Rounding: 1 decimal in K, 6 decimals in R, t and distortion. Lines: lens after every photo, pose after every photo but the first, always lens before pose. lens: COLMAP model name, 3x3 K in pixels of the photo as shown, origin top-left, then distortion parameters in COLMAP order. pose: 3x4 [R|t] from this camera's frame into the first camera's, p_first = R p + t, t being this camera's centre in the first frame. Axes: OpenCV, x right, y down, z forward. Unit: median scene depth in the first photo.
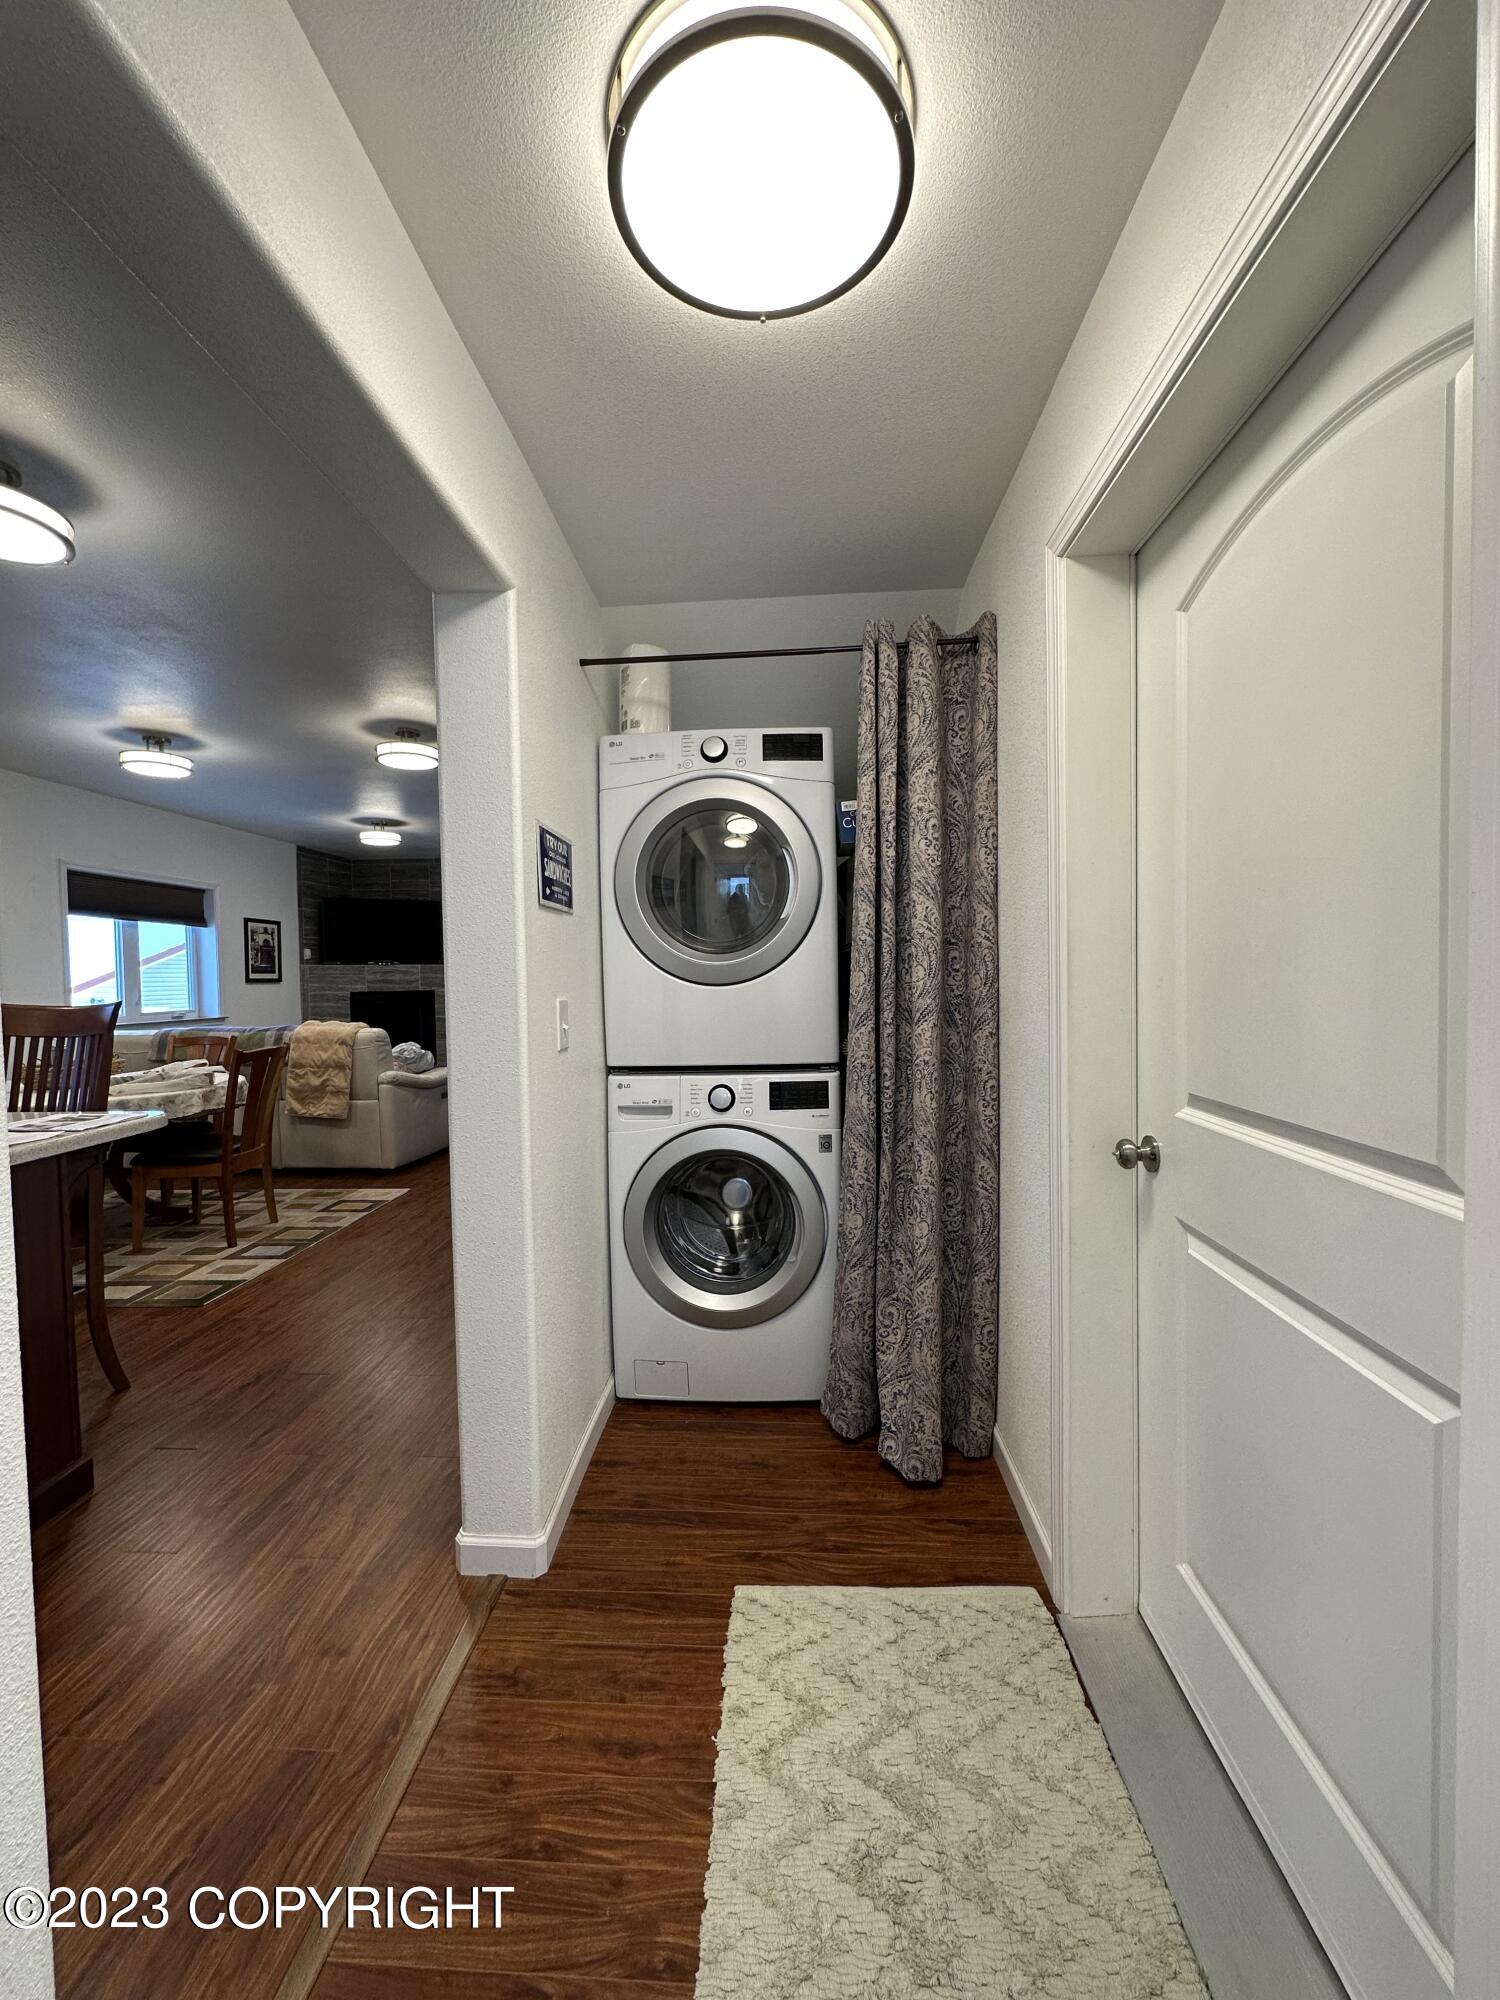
lens RADIAL K [[794.6, 0, 748.9], [0, 794.6, 1001.0], [0, 0, 1]] dist [-0.002051, 0.000798]
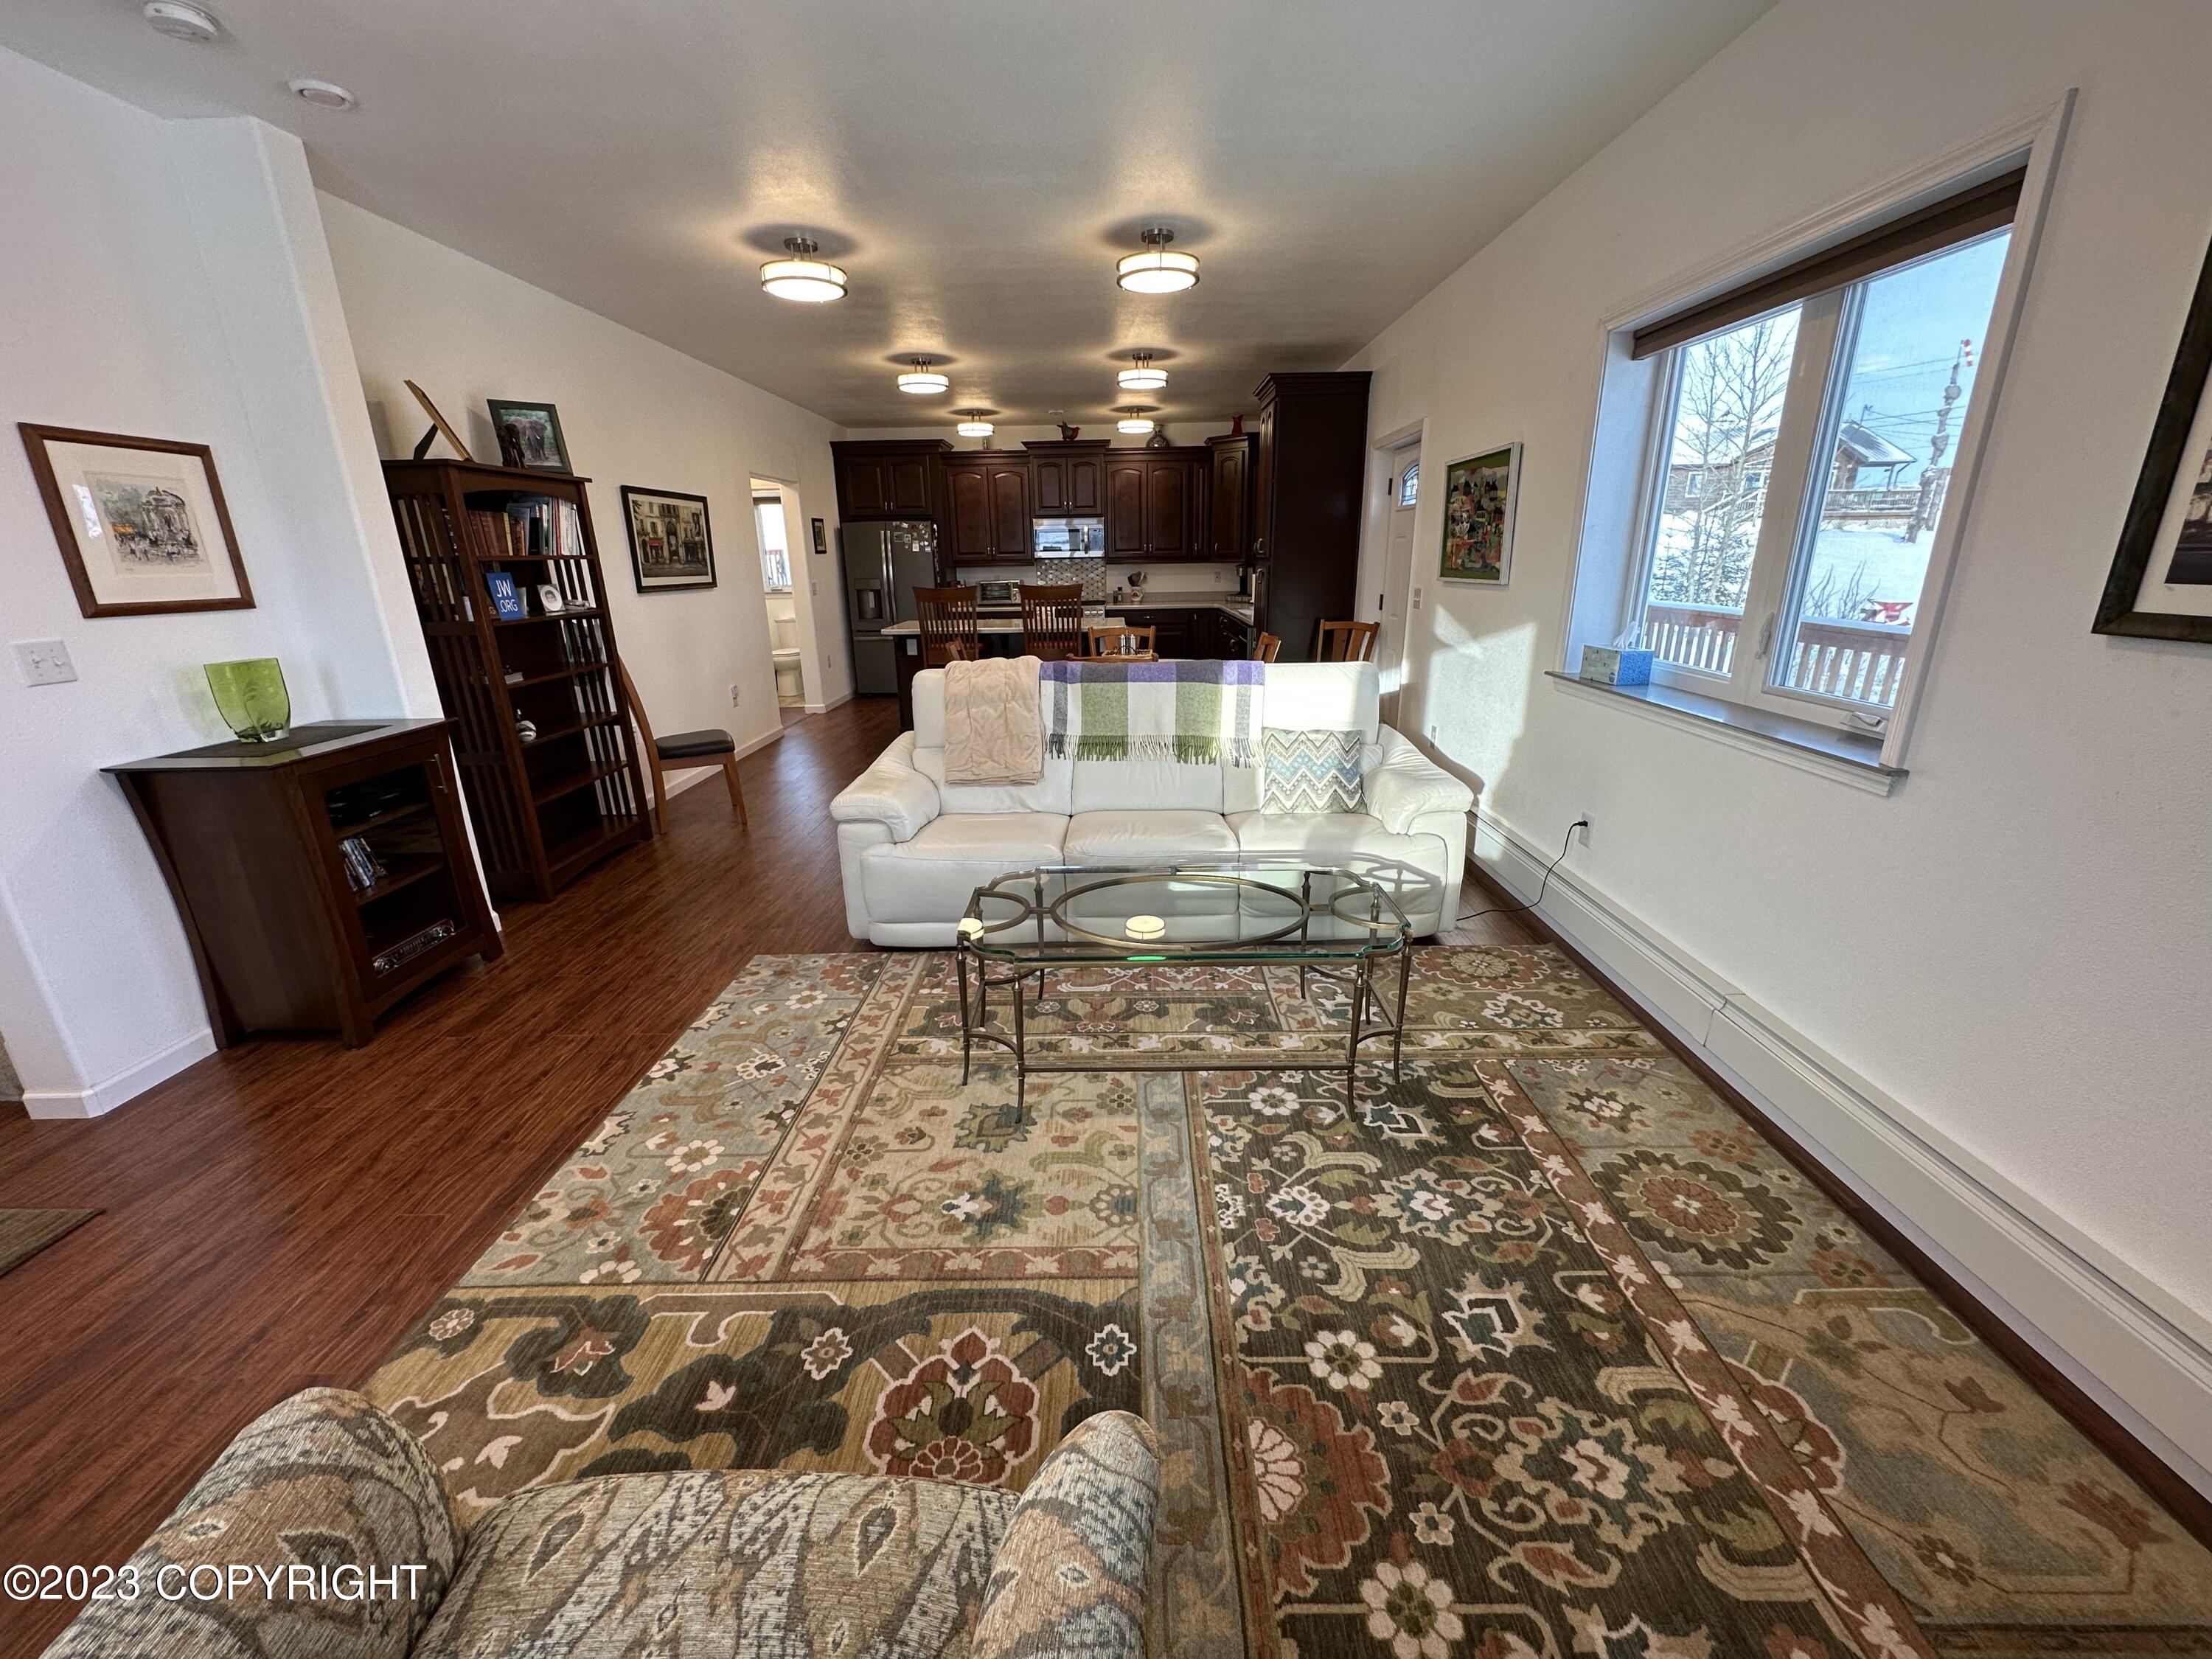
lens RADIAL K [[878.8, 0, 1103.9], [0, 878.8, 829.5], [0, 0, 1]] dist [-0.002051, 0.000798]
pose [[-0.998607, 0.042977, -0.030611, -0.399914], [0.030381, 0.942662, 0.332363, -0.053929], [0.043140, 0.330970, -0.942655, 1.185806]]
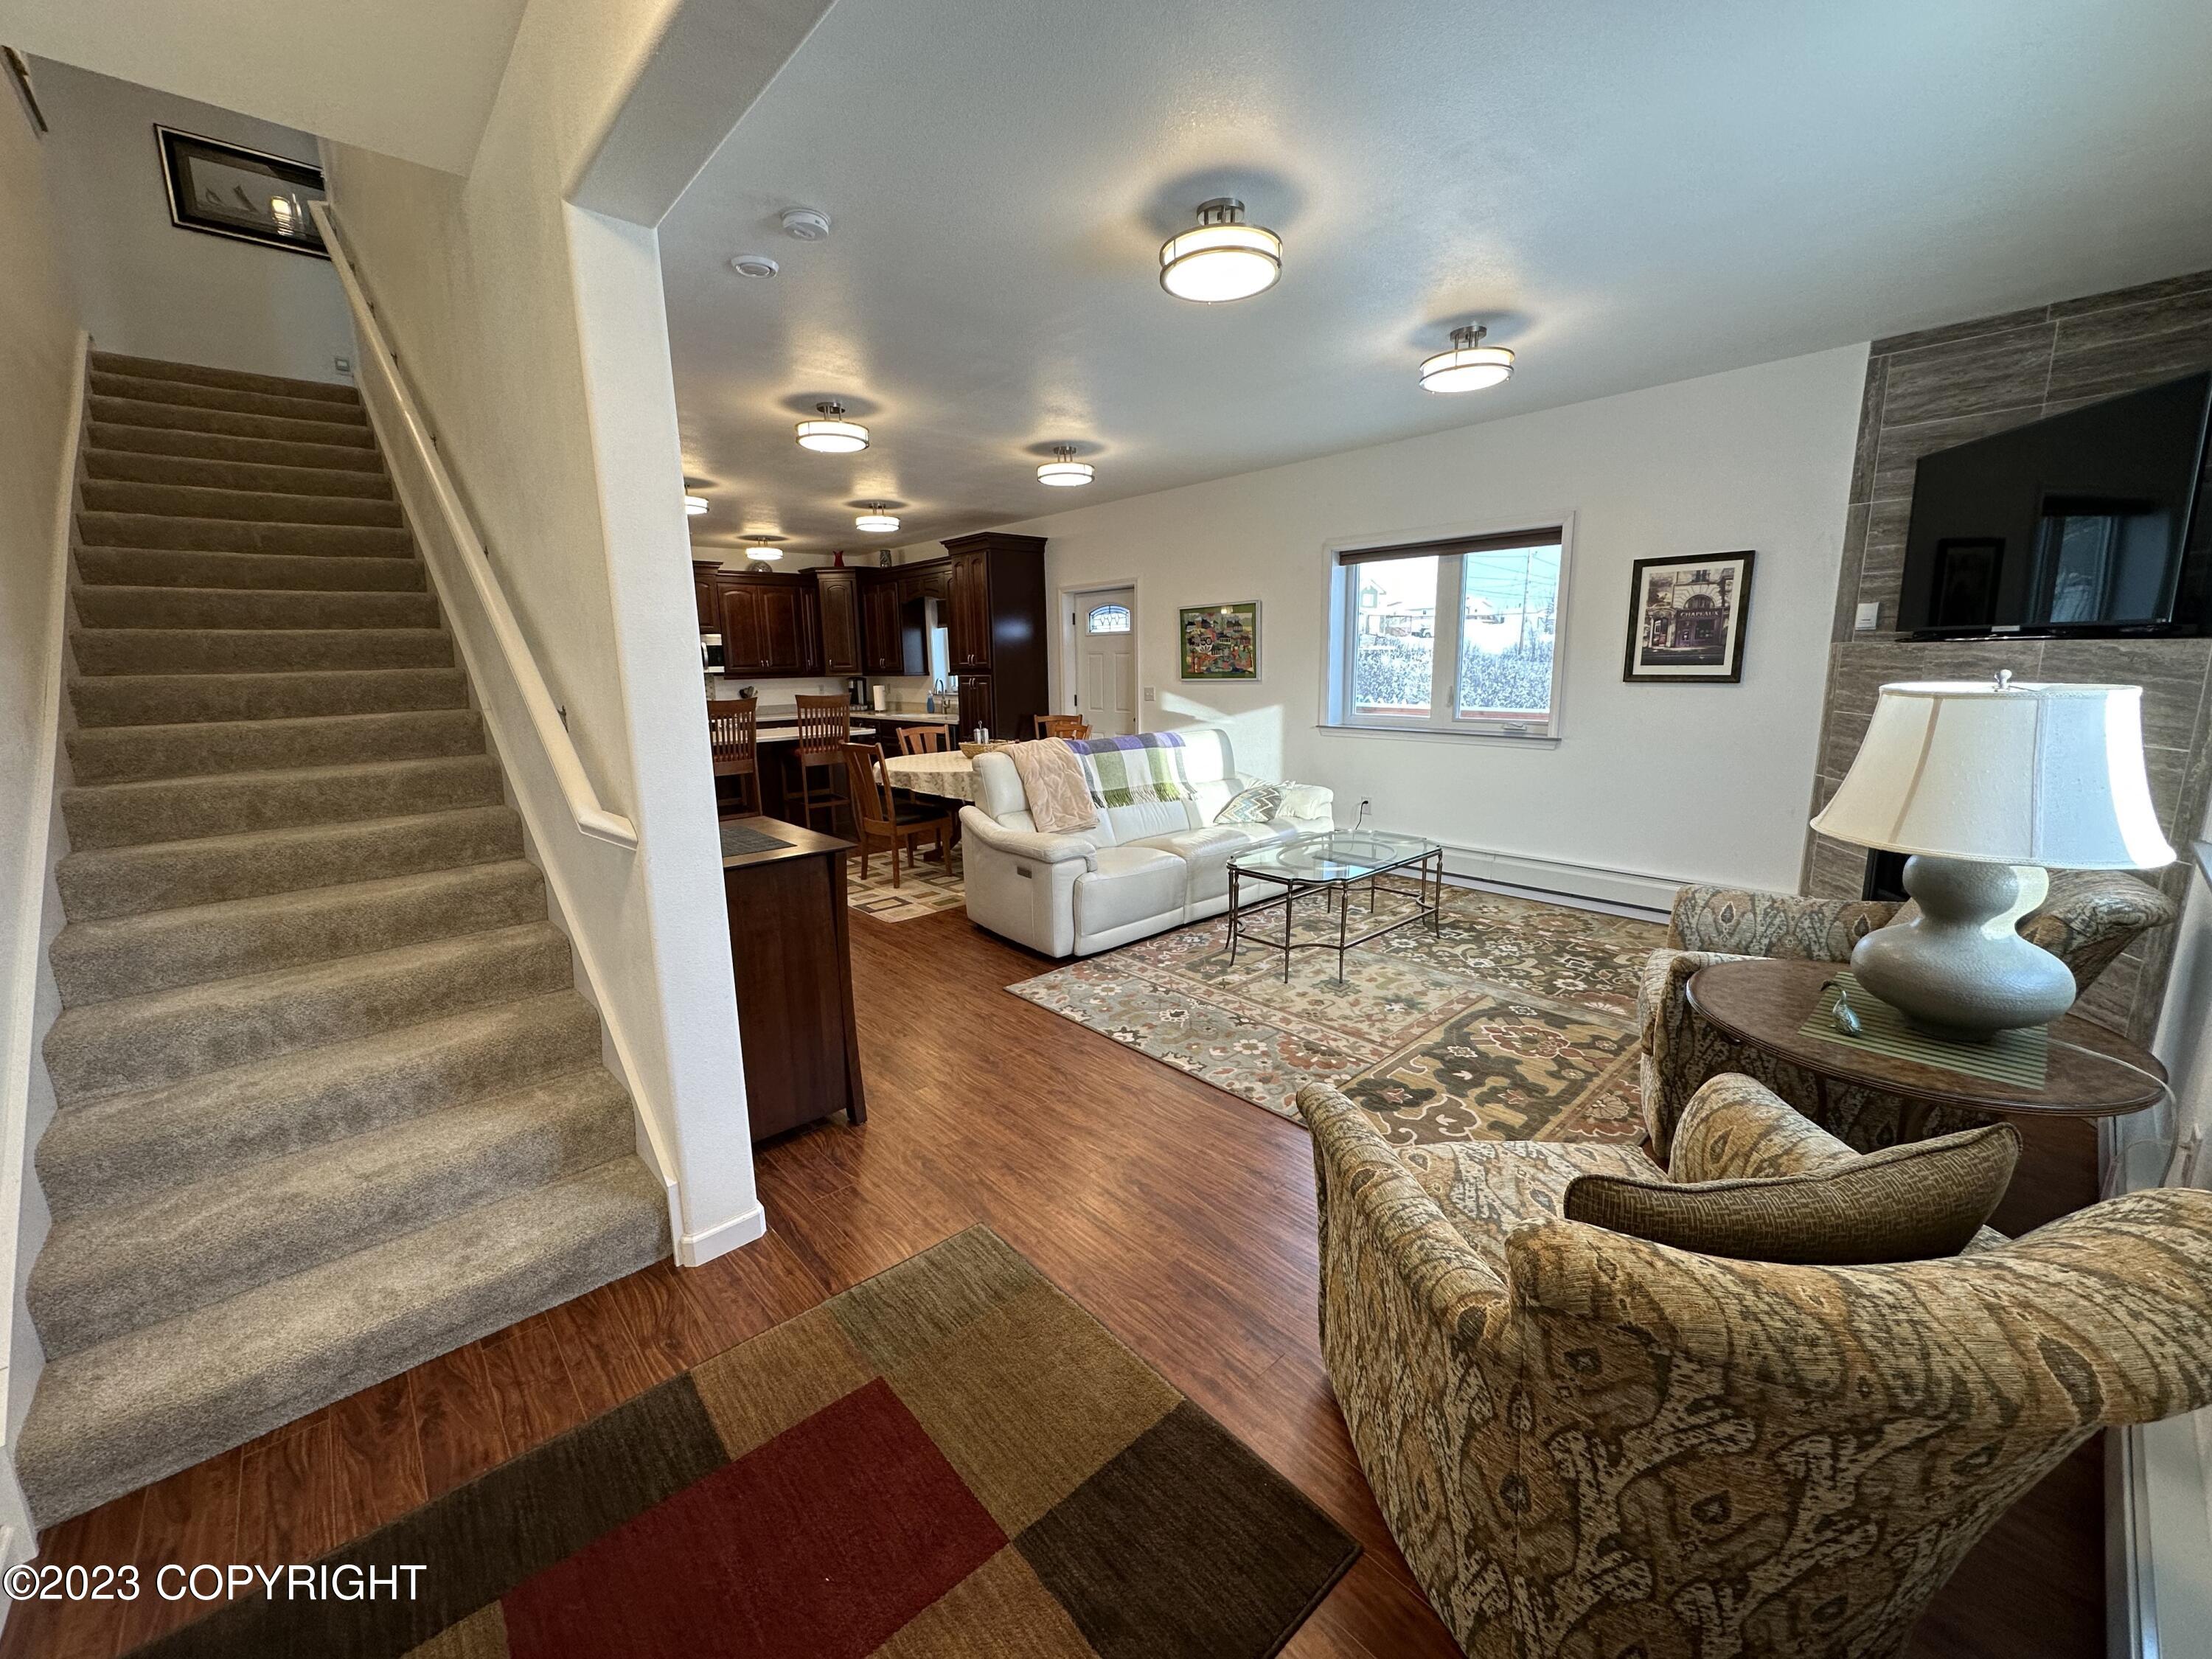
lens RADIAL K [[878.8, 0, 1106.7], [0, 878.8, 831.7], [0, 0, 1]] dist [-0.002051, 0.000798]
pose [[-0.700377, 0.165223, -0.694388, 0.060573], [0.006509, 0.974278, 0.225256, -0.061651], [0.713744, 0.153244, -0.683437, 1.171965]]
